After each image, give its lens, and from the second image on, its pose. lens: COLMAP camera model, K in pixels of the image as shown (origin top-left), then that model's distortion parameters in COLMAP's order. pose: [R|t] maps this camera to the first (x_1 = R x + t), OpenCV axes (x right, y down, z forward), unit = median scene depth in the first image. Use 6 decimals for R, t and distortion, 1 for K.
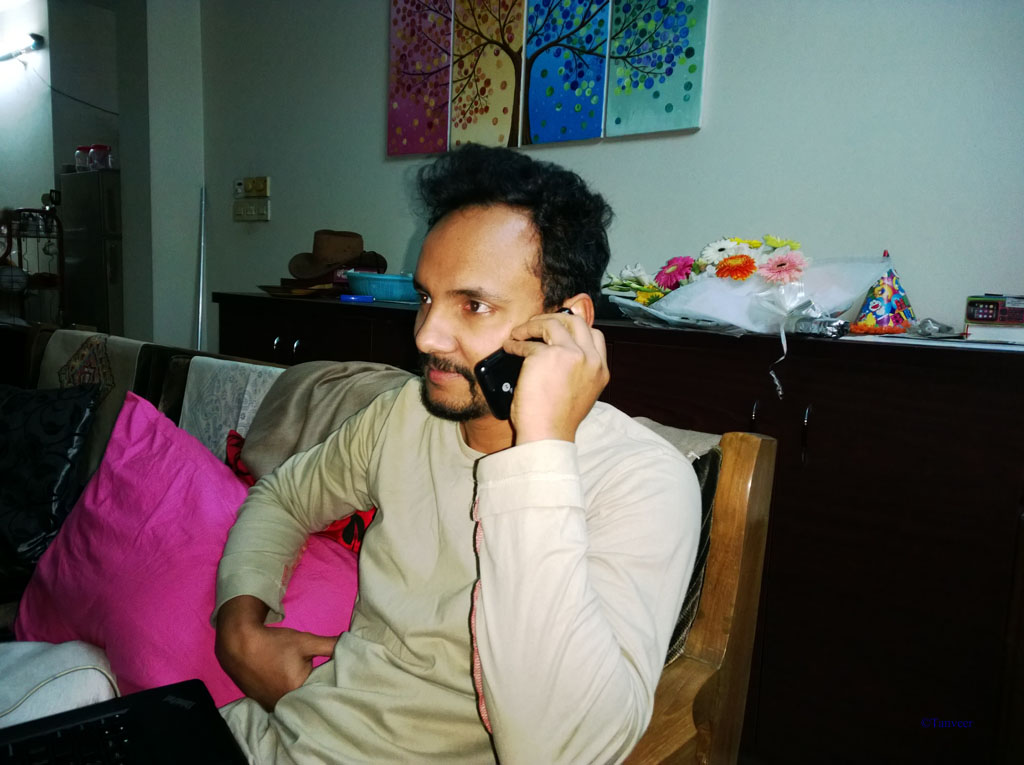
lens RADIAL K [[783.0, 0, 512.0], [0, 783.0, 382.5], [0, 0, 1]] dist [0.078345, -0.069699]
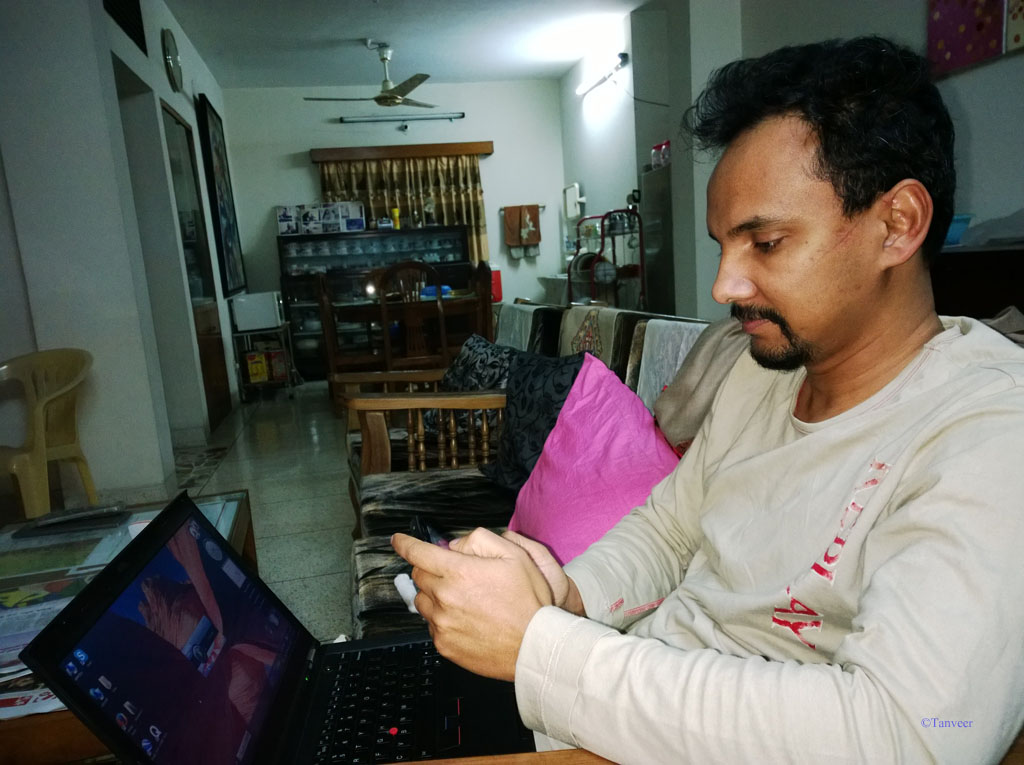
lens RADIAL K [[788.6, 0, 515.0], [0, 788.6, 409.2], [0, 0, 1]] dist [0.062164, -0.054859]
pose [[0.758922, 0.014382, -0.651023, 0.118274], [0.027096, 0.998193, 0.053638, 0.019167], [0.650618, -0.058347, 0.757160, 0.048220]]
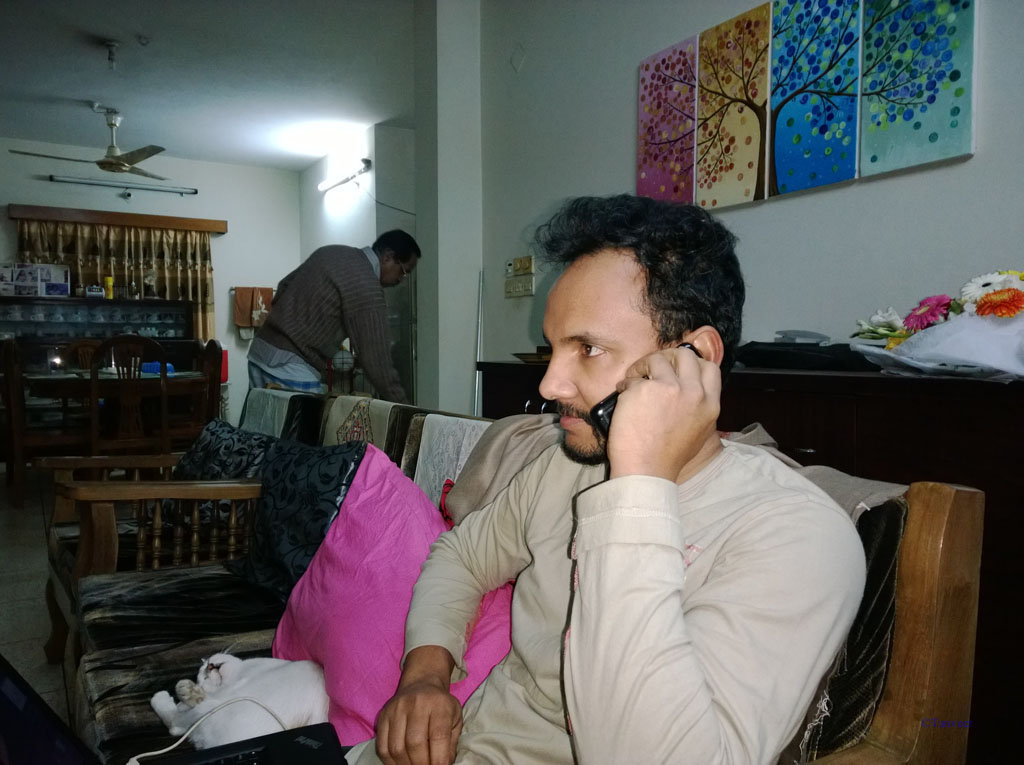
lens RADIAL K [[782.7, 0, 510.4], [0, 782.7, 376.1], [0, 0, 1]] dist [0.080466, -0.085460]
pose [[0.933633, -0.033191, -0.356689, 0.077243], [-0.000952, 0.995465, -0.095122, 0.013744], [0.358229, 0.089148, 0.929368, 0.007203]]
